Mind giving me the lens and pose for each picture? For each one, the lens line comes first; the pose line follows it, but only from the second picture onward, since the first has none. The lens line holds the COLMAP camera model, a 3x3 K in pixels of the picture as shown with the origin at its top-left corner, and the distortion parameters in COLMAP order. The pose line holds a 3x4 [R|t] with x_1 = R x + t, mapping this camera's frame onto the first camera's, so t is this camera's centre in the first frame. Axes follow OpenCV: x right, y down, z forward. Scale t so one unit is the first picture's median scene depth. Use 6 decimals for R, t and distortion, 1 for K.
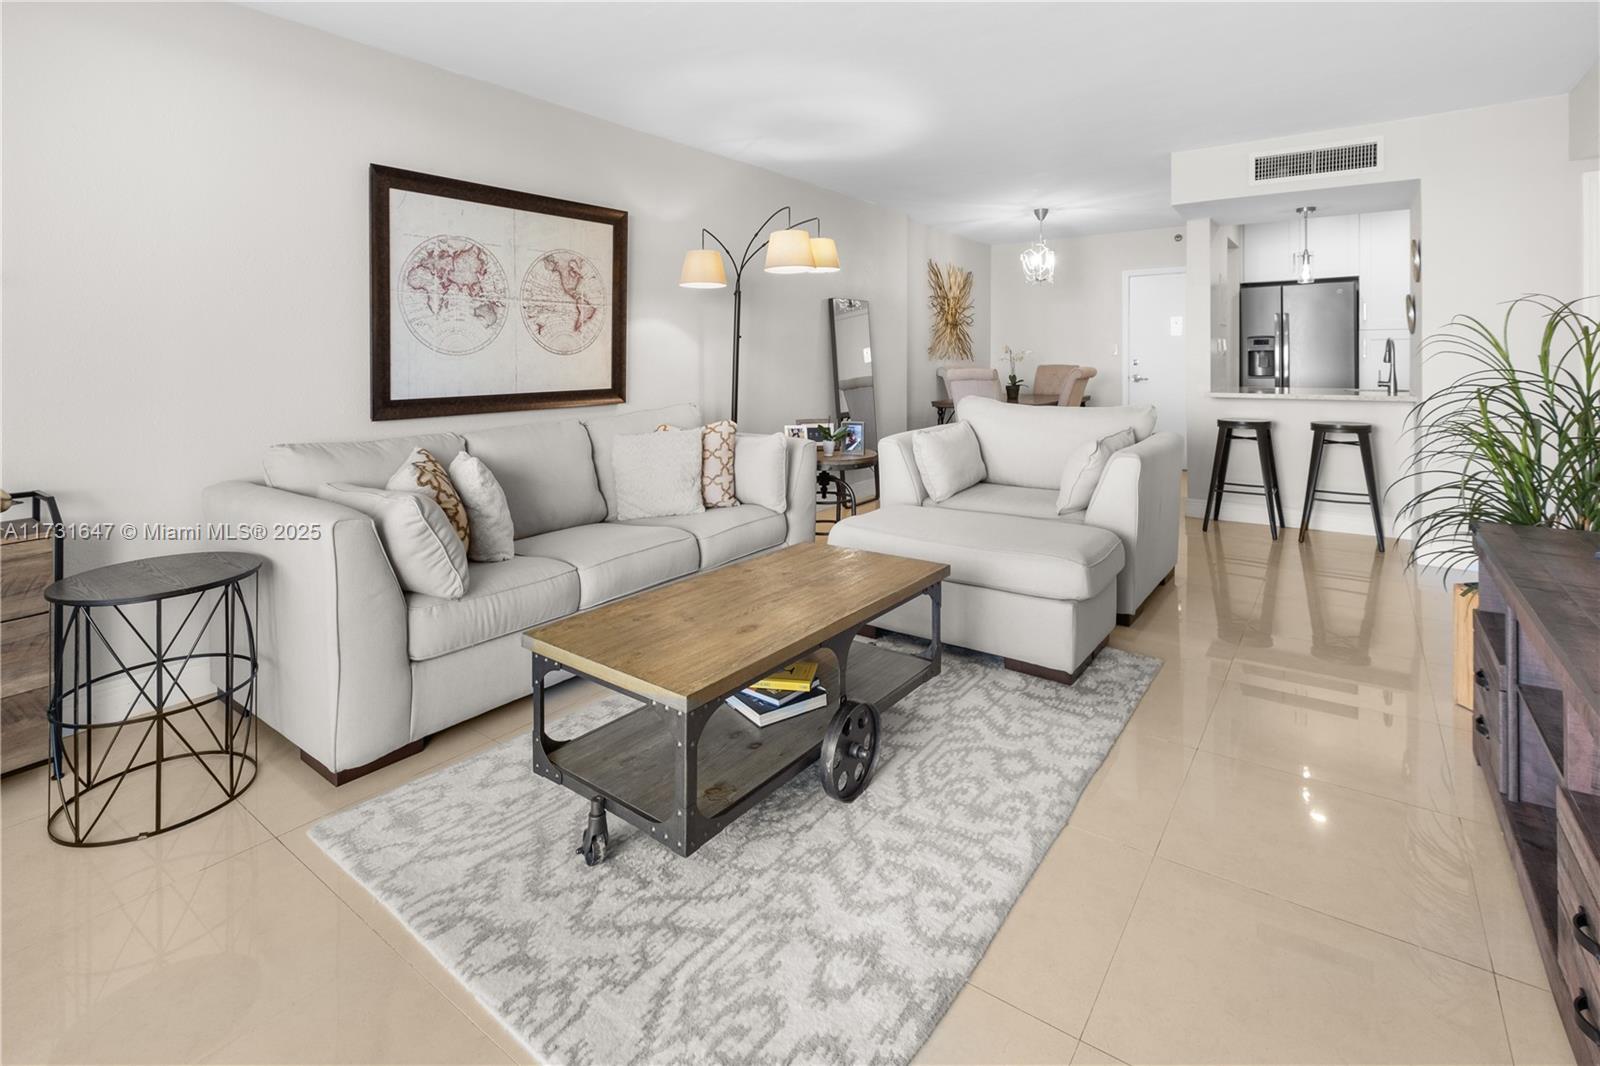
lens RADIAL K [[708.0, 0, 800.6], [0, 708.0, 580.0], [0, 0, 1]] dist [-0.002122, -0.000707]
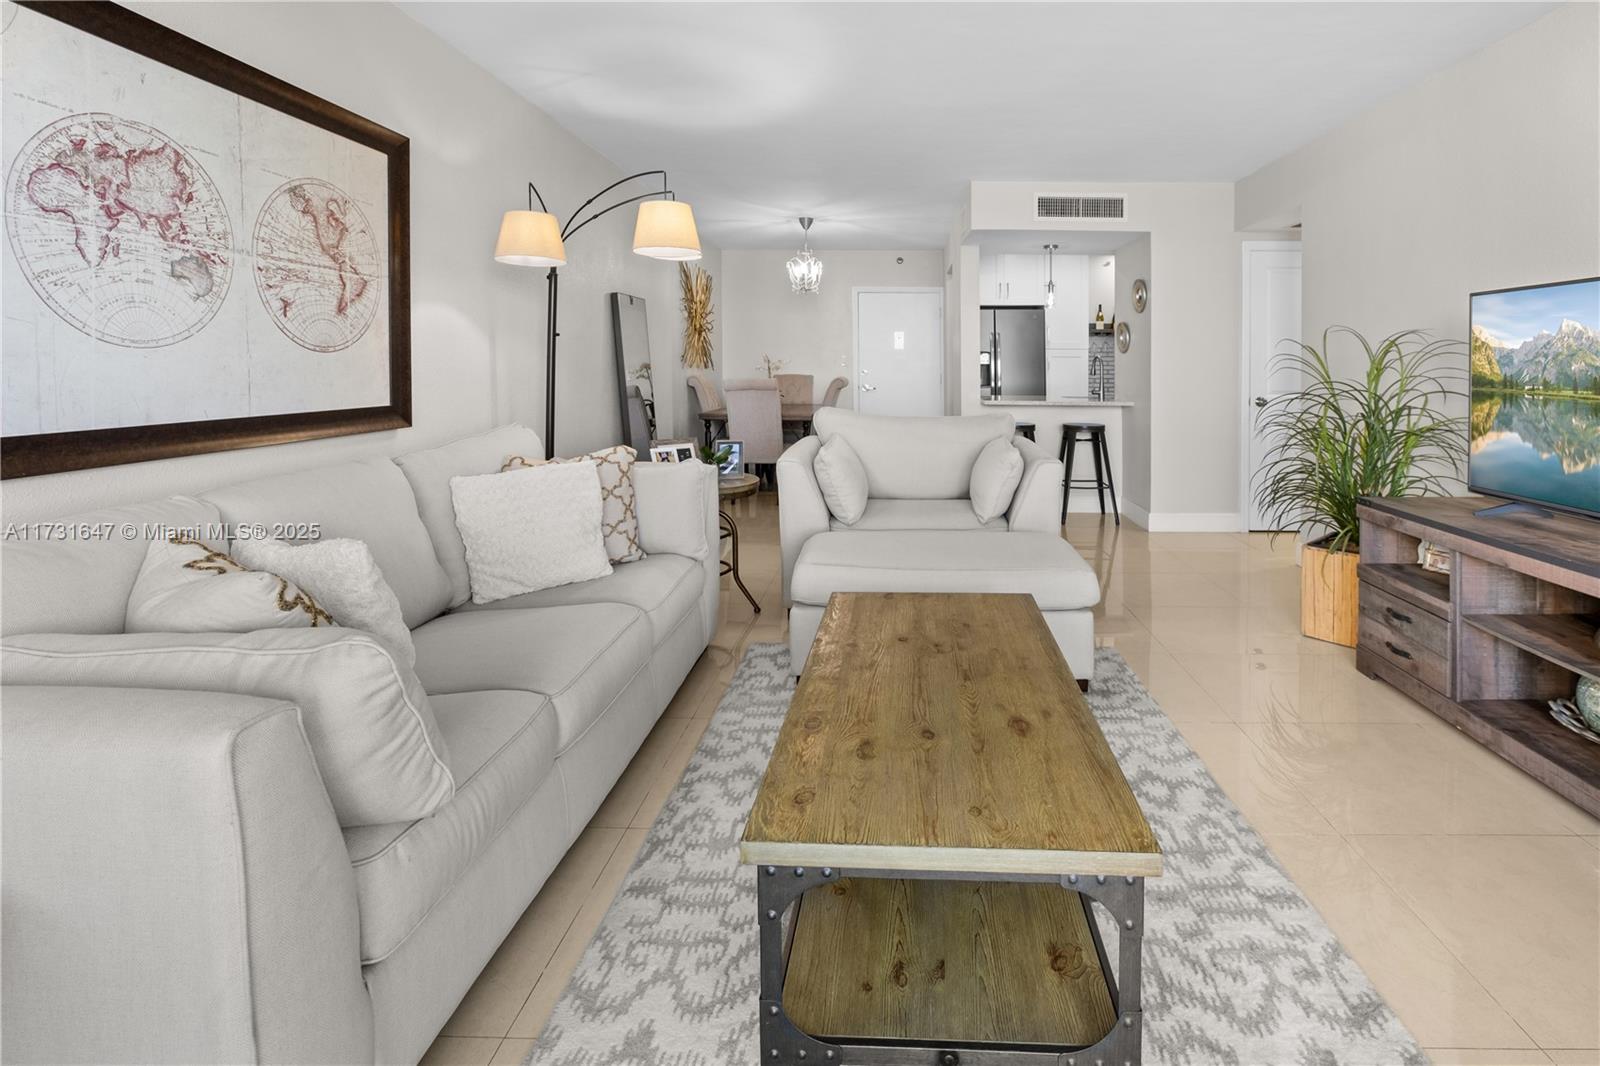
lens RADIAL K [[713.2, 0, 799.3], [0, 713.2, 566.3], [0, 0, 1]] dist [-0.003913, -0.000469]
pose [[0.817845, -0.141281, 0.557826, -0.386406], [0.158990, 0.987135, 0.016914, -0.085730], [-0.553039, 0.074856, 0.829786, 0.293234]]
